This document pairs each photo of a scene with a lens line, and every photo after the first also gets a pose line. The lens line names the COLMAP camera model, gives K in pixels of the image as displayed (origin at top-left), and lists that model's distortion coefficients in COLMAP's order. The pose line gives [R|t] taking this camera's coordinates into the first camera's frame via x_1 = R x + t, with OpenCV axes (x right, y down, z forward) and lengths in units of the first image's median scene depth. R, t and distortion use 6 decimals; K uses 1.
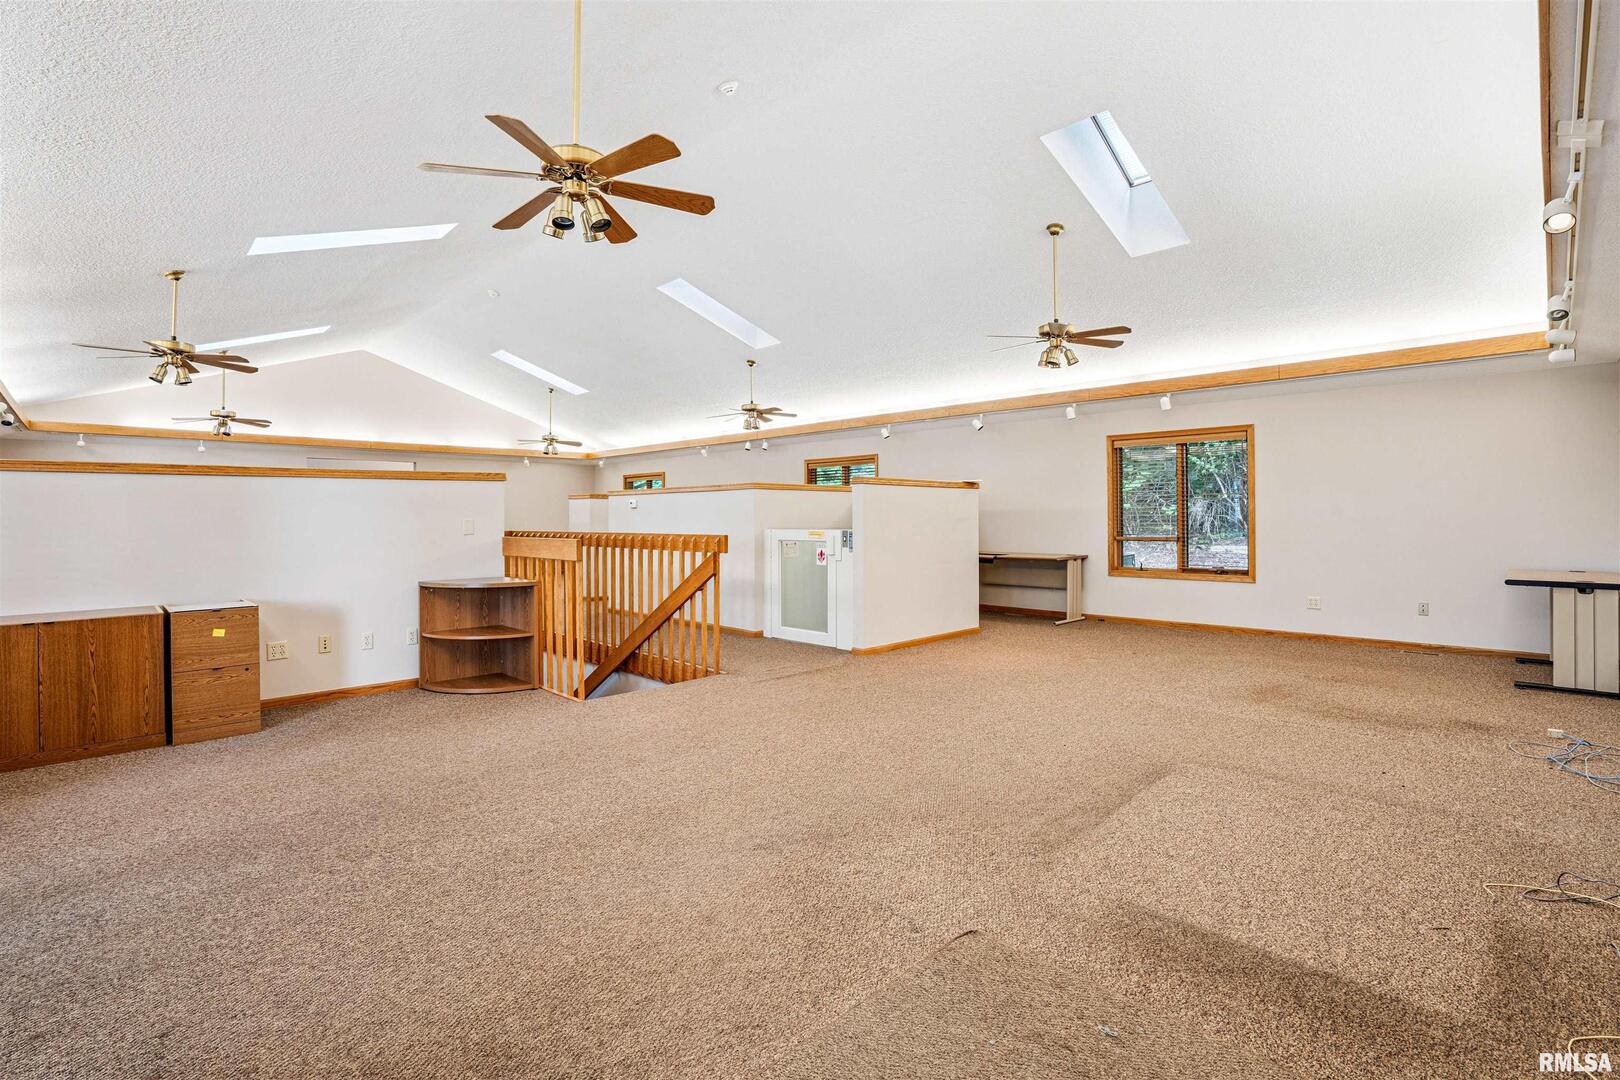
lens RADIAL K [[749.0, 0, 811.4], [0, 749.0, 530.1], [0, 0, 1]] dist [-0.018765, 0.000323]
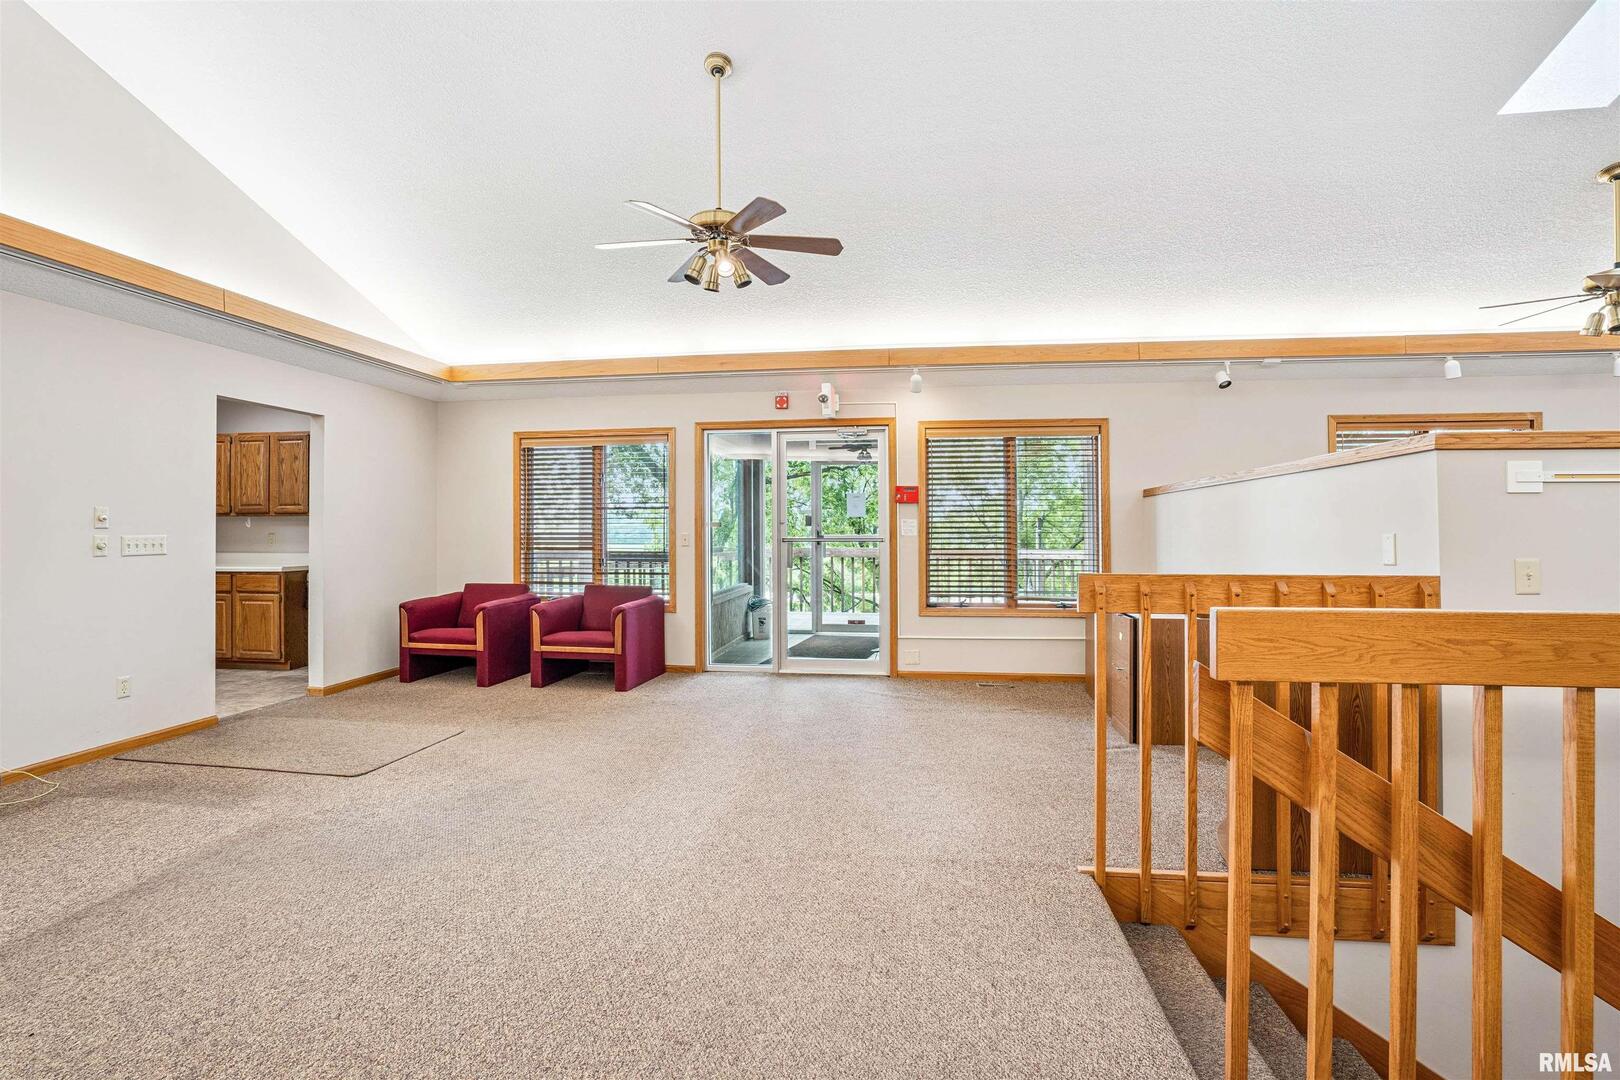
lens RADIAL K [[749.0, 0, 809.5], [0, 749.0, 533.9], [0, 0, 1]] dist [-0.018765, 0.000323]
pose [[-0.800621, 0.003246, -0.599162, 0.288322], [-0.006901, 0.999869, 0.014639, -0.040128], [0.599131, 0.015855, -0.800494, 2.125809]]
